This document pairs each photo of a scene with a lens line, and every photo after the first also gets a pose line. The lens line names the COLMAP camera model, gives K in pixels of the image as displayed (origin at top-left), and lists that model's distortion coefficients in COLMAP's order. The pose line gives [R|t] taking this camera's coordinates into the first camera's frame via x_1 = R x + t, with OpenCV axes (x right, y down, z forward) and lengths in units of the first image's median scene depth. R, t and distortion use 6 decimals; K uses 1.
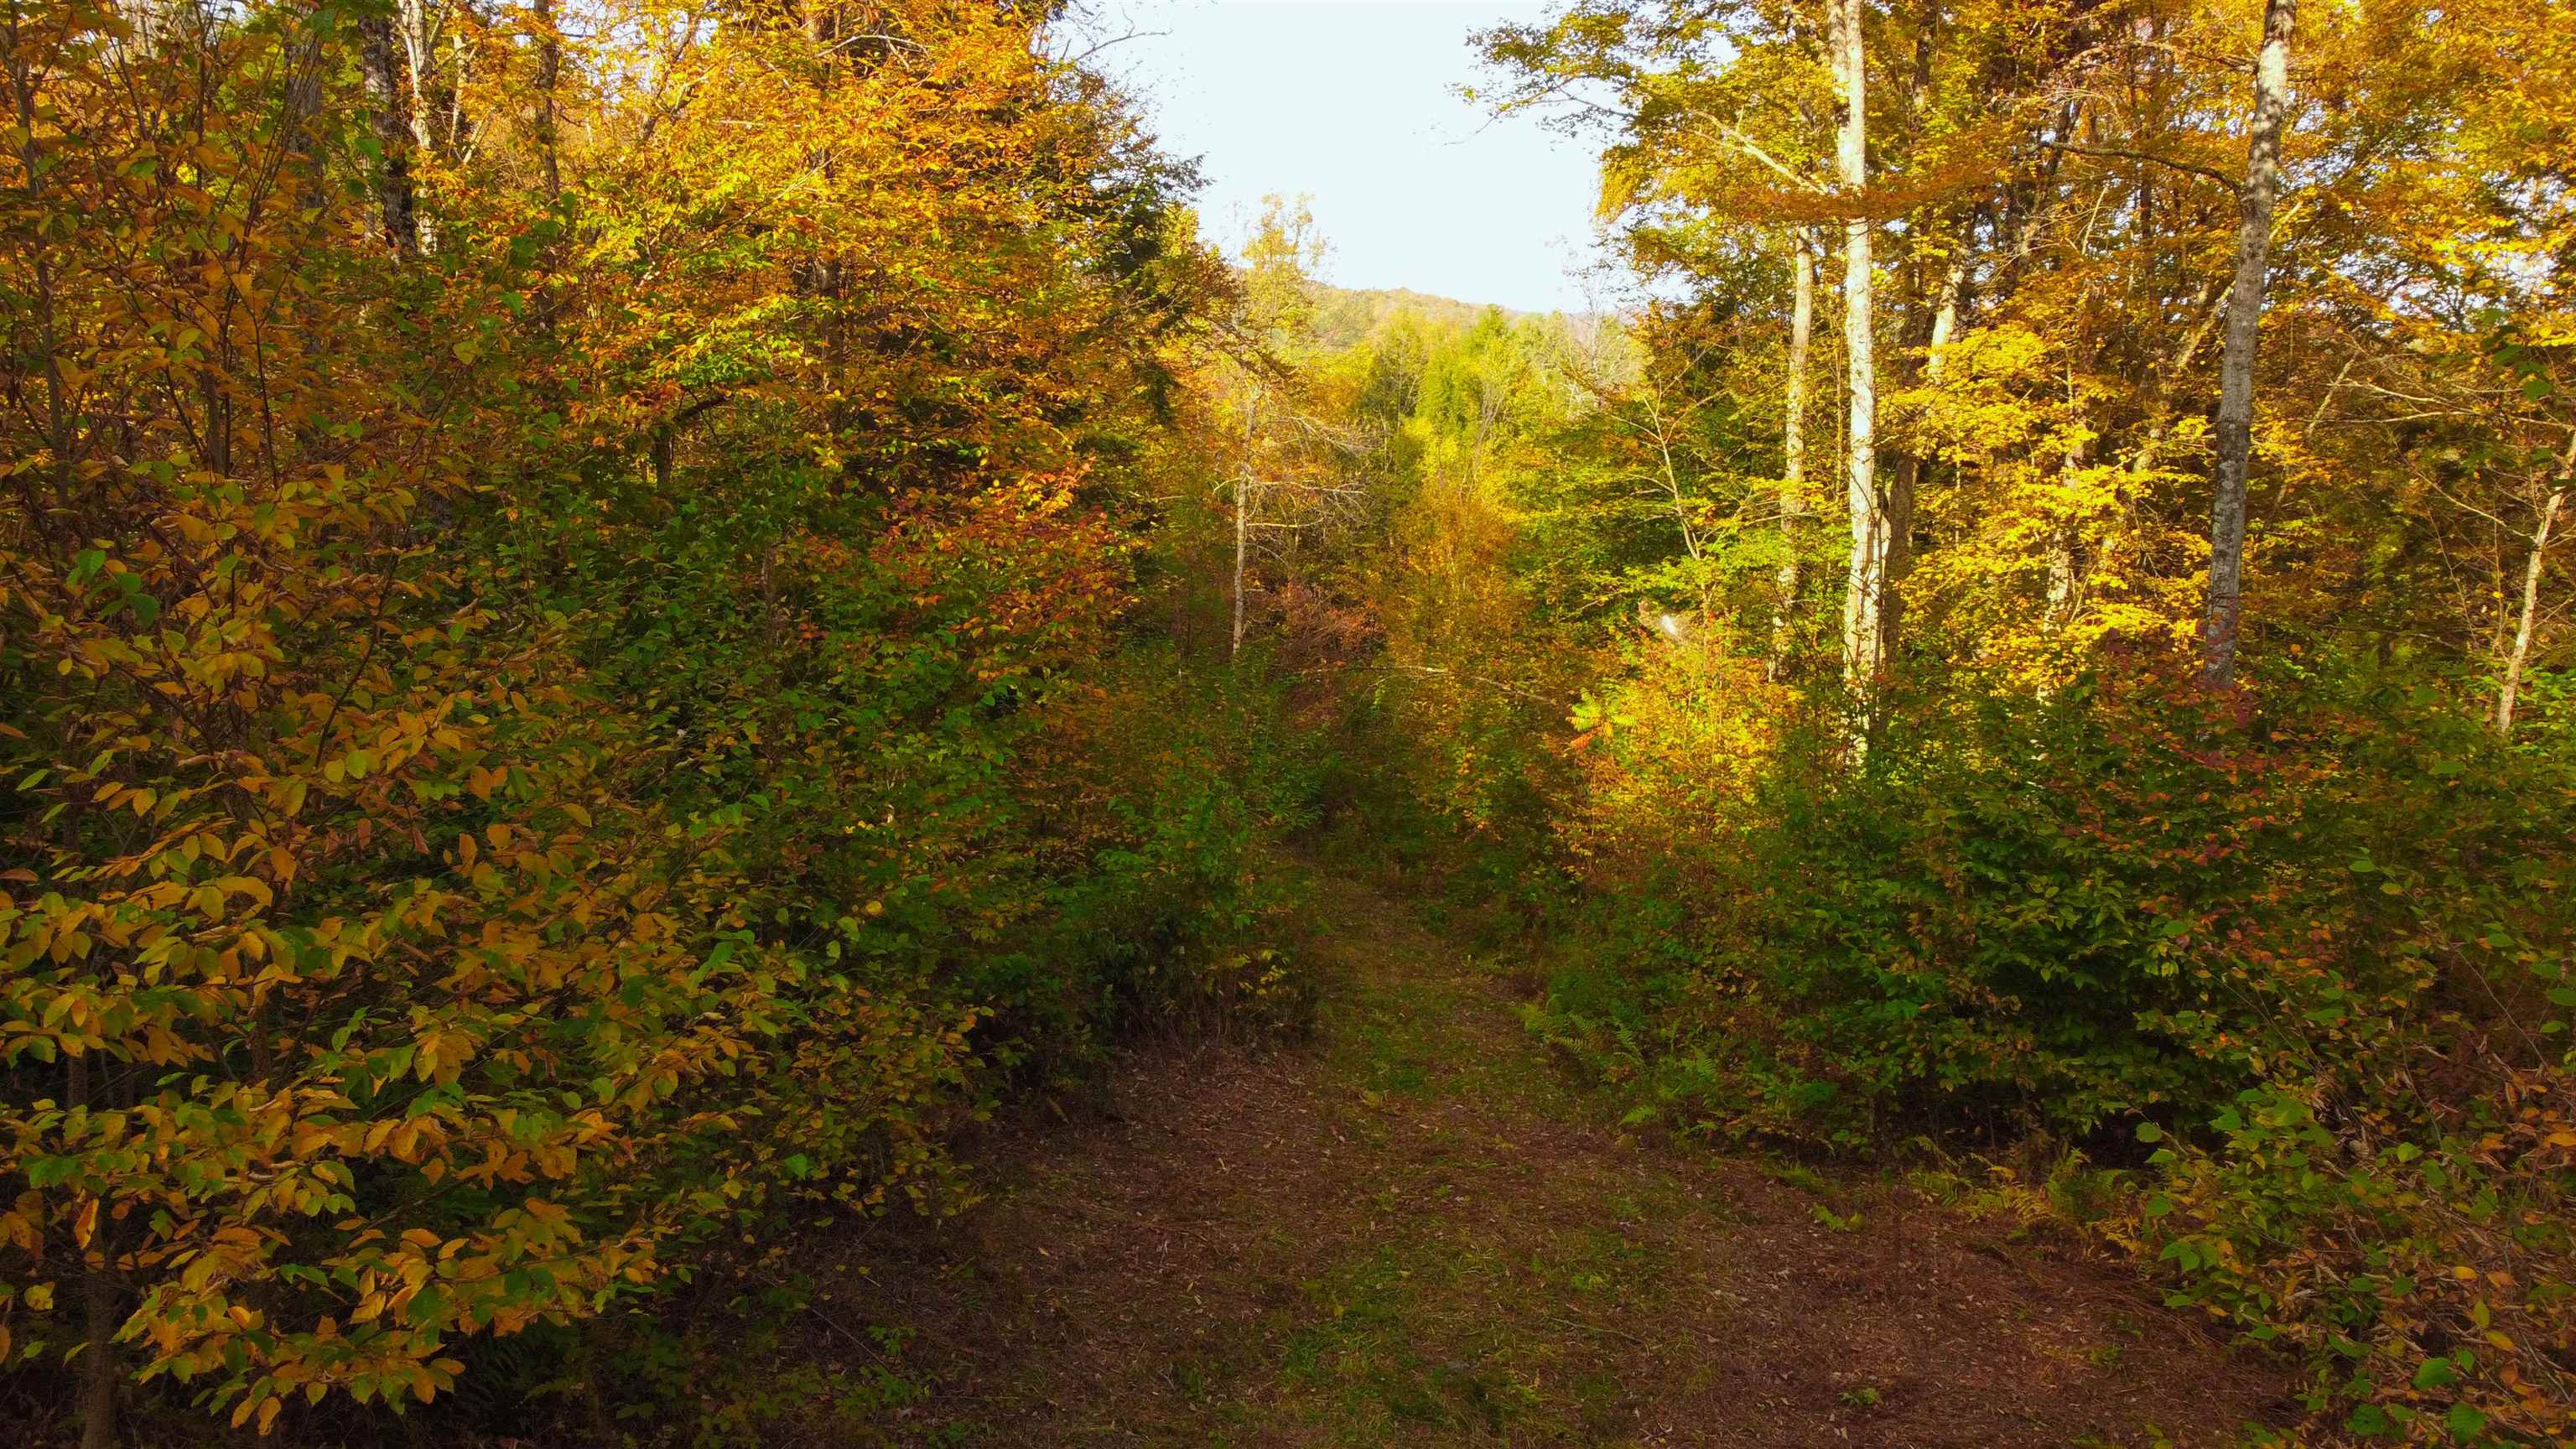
lens RADIAL K [[1966.4, 0, 1295.4], [0, 1966.4, 717.3], [0, 0, 1]] dist [-0.001548, -0.000764]
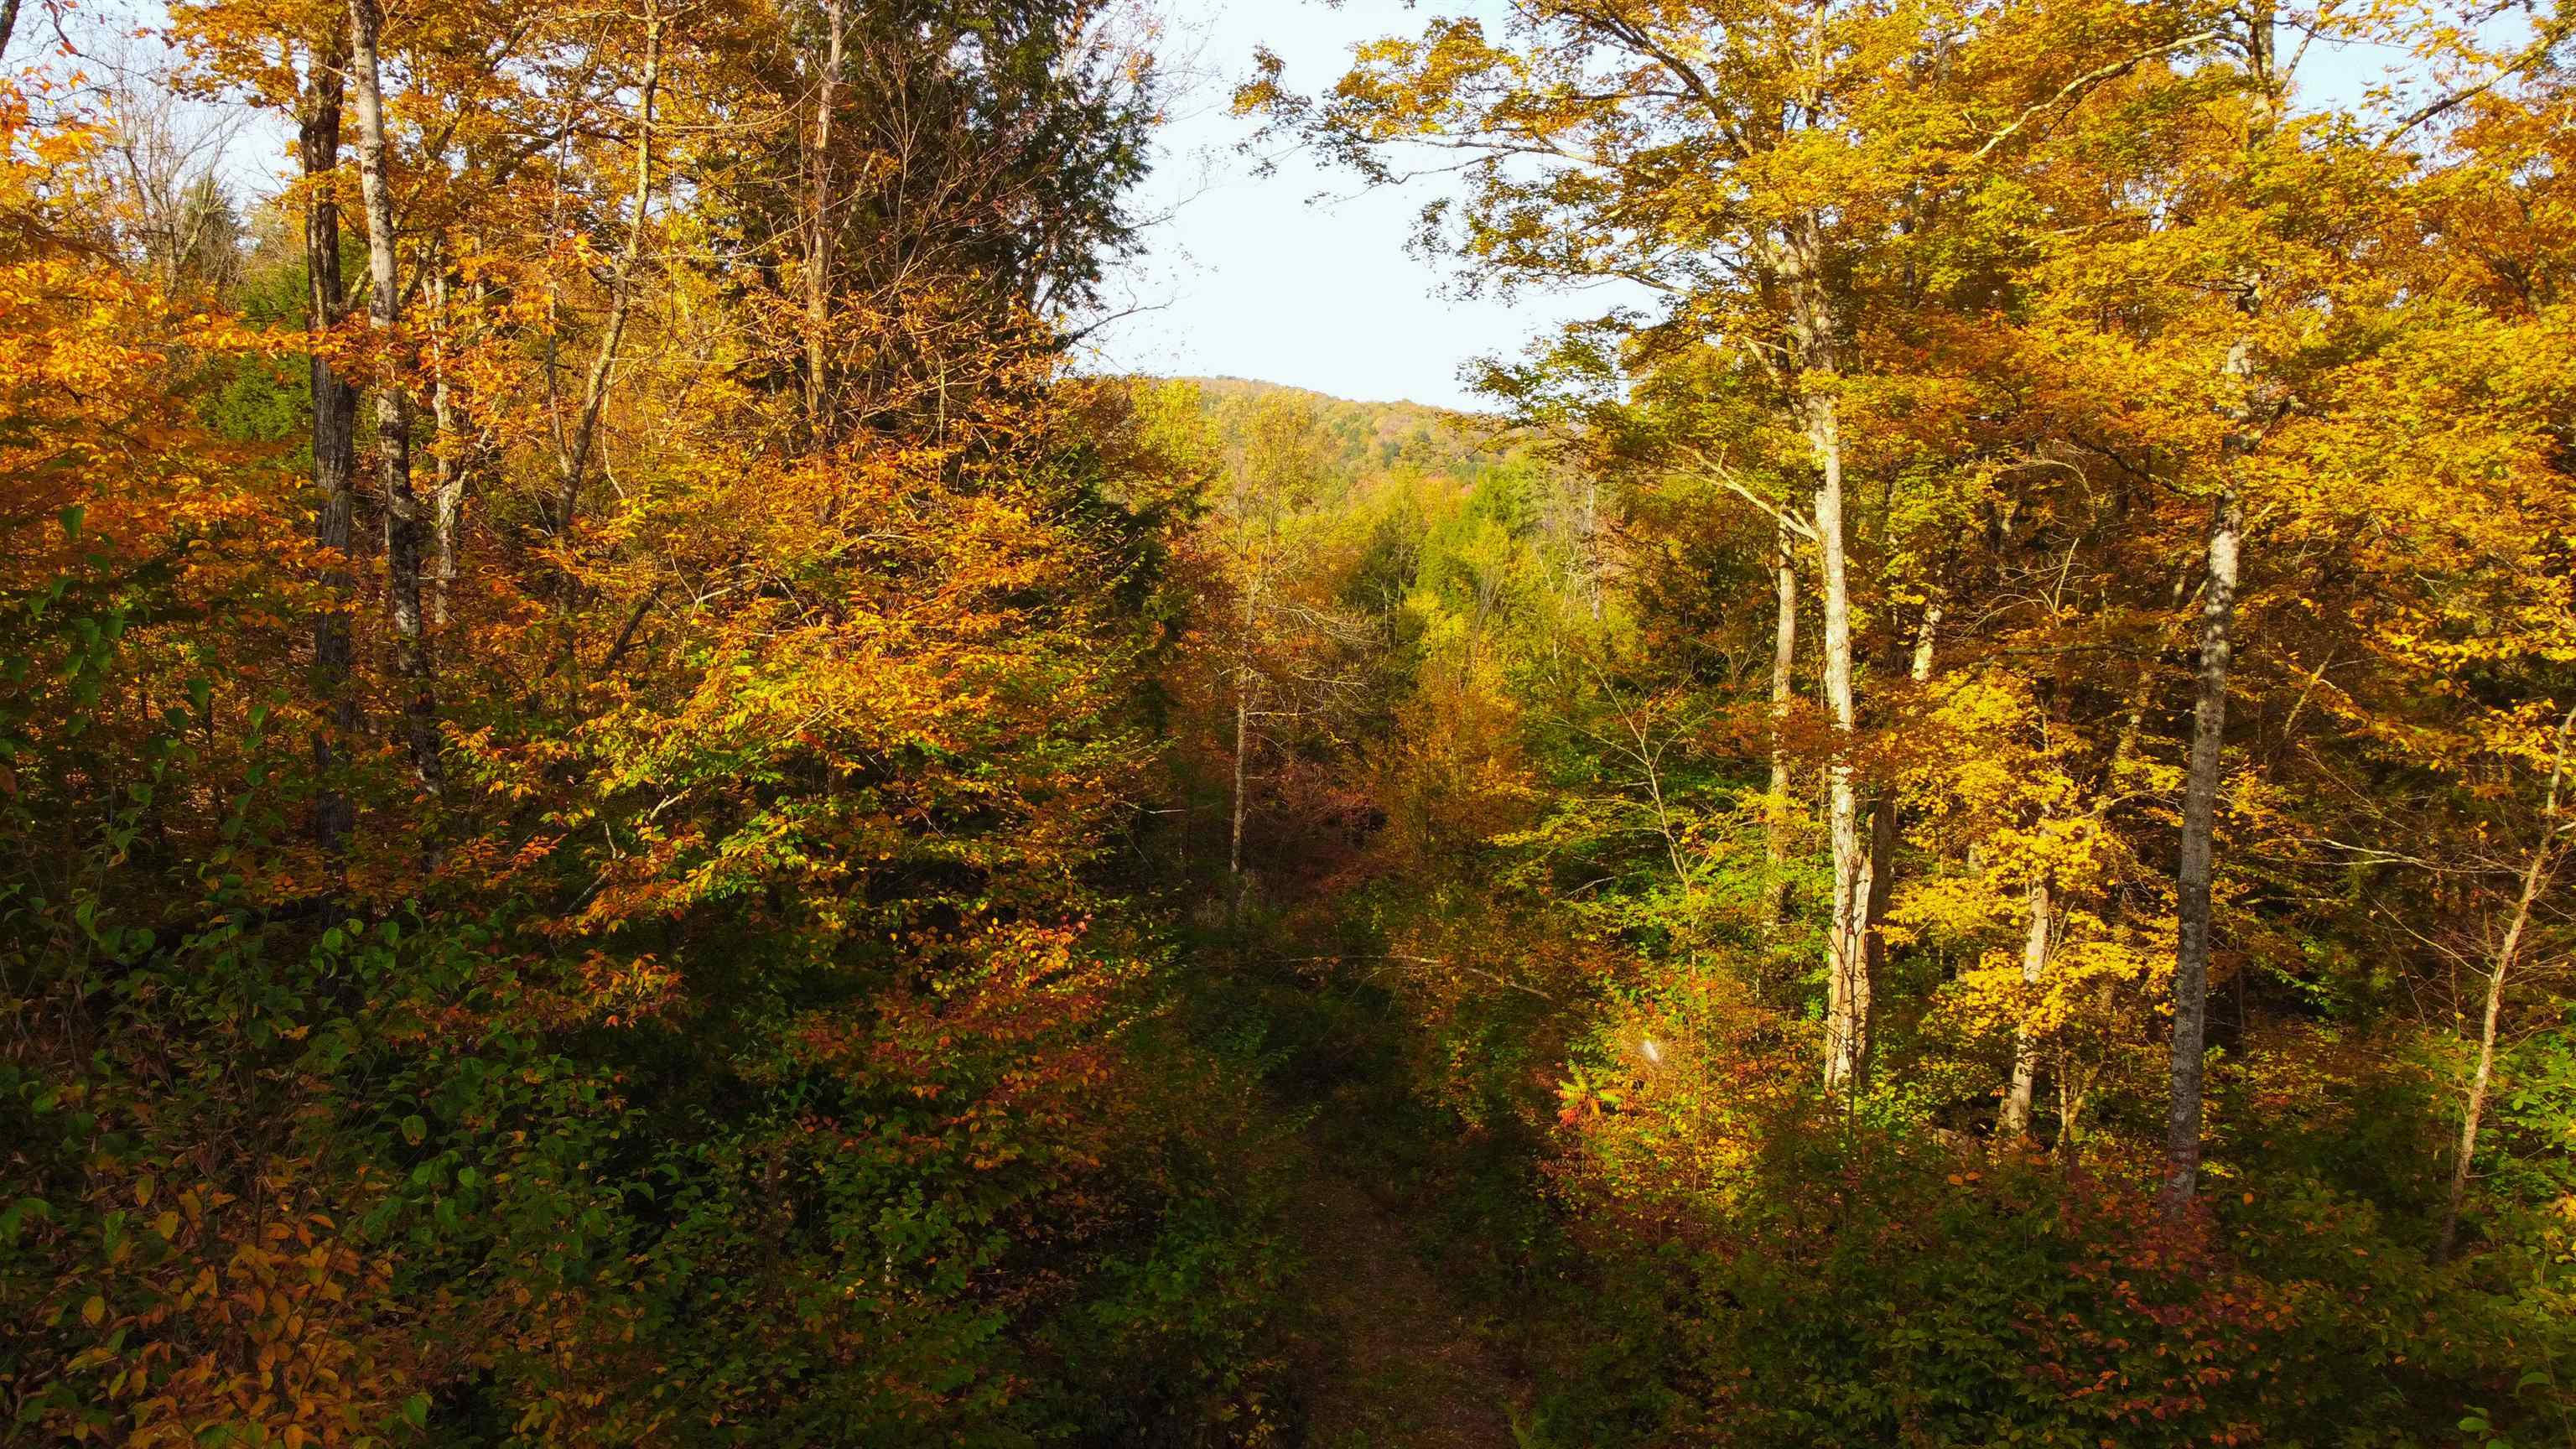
lens RADIAL K [[1966.4, 0, 1295.4], [0, 1966.4, 717.3], [0, 0, 1]] dist [-0.001548, -0.000764]
pose [[0.999997, 0.001529, -0.002110, 0.007998], [-0.001631, 0.998788, -0.049184, -0.195317], [0.002033, 0.049187, 0.998788, -0.038117]]
